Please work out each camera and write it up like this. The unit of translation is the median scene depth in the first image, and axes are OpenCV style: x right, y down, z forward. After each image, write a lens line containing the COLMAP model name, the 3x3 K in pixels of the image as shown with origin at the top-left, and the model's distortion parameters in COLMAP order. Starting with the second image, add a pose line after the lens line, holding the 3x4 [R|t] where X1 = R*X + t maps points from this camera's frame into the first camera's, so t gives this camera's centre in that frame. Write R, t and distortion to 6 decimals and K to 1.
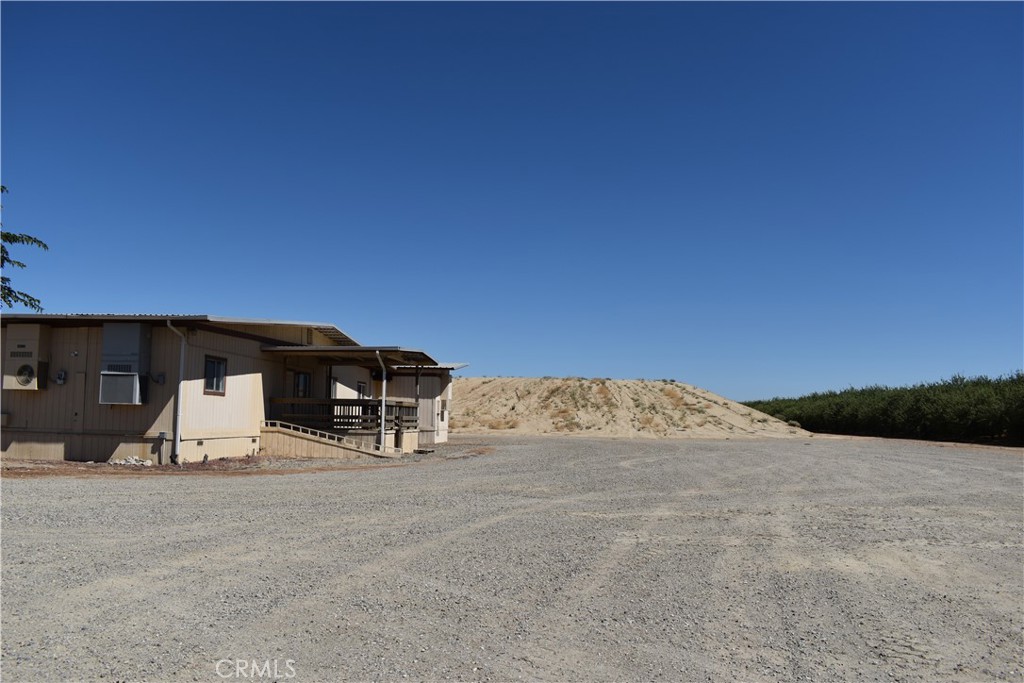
lens RADIAL K [[832.4, 0, 508.6], [0, 832.4, 344.5], [0, 0, 1]] dist [-0.104455, 0.020614]
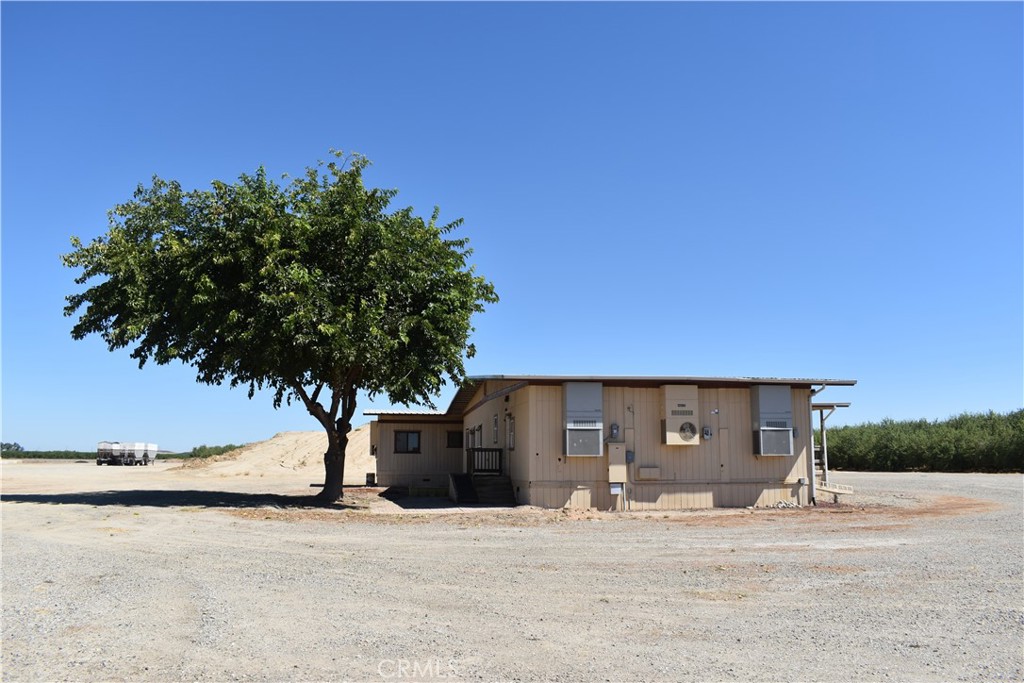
lens RADIAL K [[832.4, 0, 508.2], [0, 832.4, 348.2], [0, 0, 1]] dist [-0.104455, 0.020614]
pose [[0.956975, 0.022941, 0.289261, -1.173402], [-0.010520, 0.998957, -0.044424, -0.023301], [-0.289979, 0.039470, 0.956219, -0.017266]]
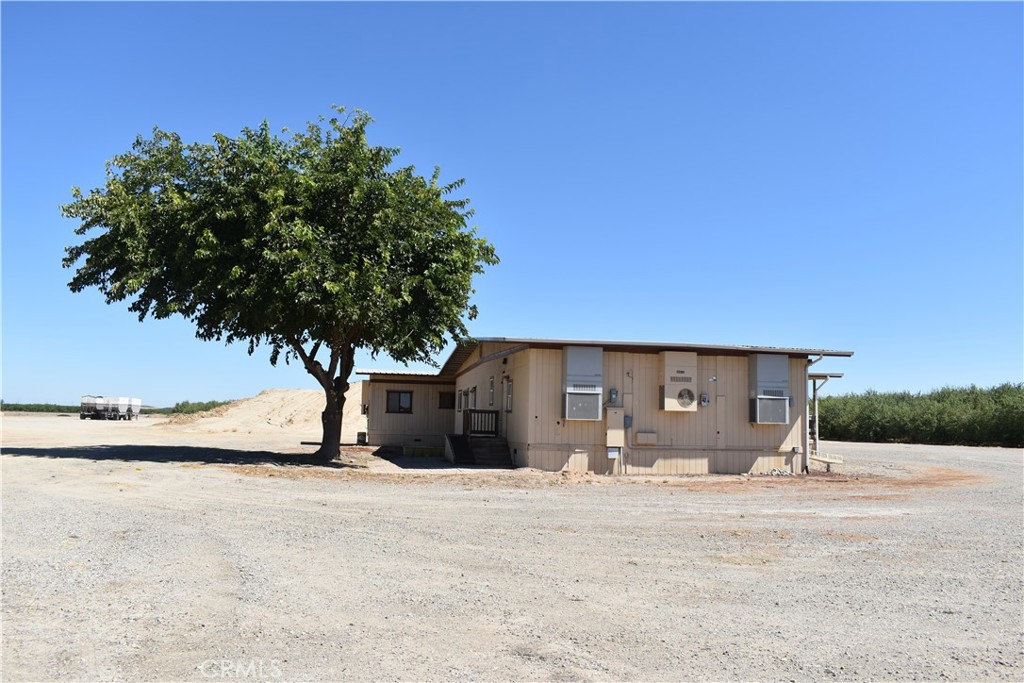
lens RADIAL K [[832.4, 0, 511.8], [0, 832.4, 344.3], [0, 0, 1]] dist [-0.104455, 0.020614]
pose [[0.949134, 0.033815, 0.313051, -1.195892], [-0.034099, 0.999408, -0.004570, -0.022869], [-0.313021, -0.006337, 0.949725, -0.010134]]
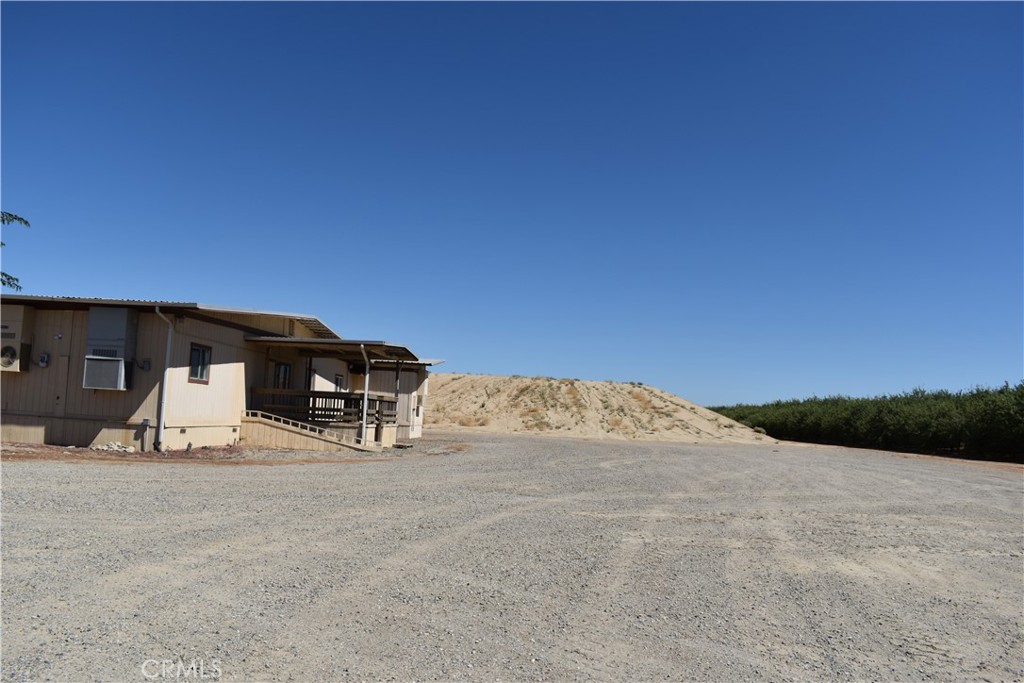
lens RADIAL K [[832.4, 0, 508.1], [0, 832.4, 340.2], [0, 0, 1]] dist [-0.104455, 0.020614]
pose [[0.998395, 0.036510, 0.043305, -0.031297], [-0.036416, 0.999332, -0.002953, -0.001406], [-0.043384, 0.001371, 0.999058, -0.009457]]
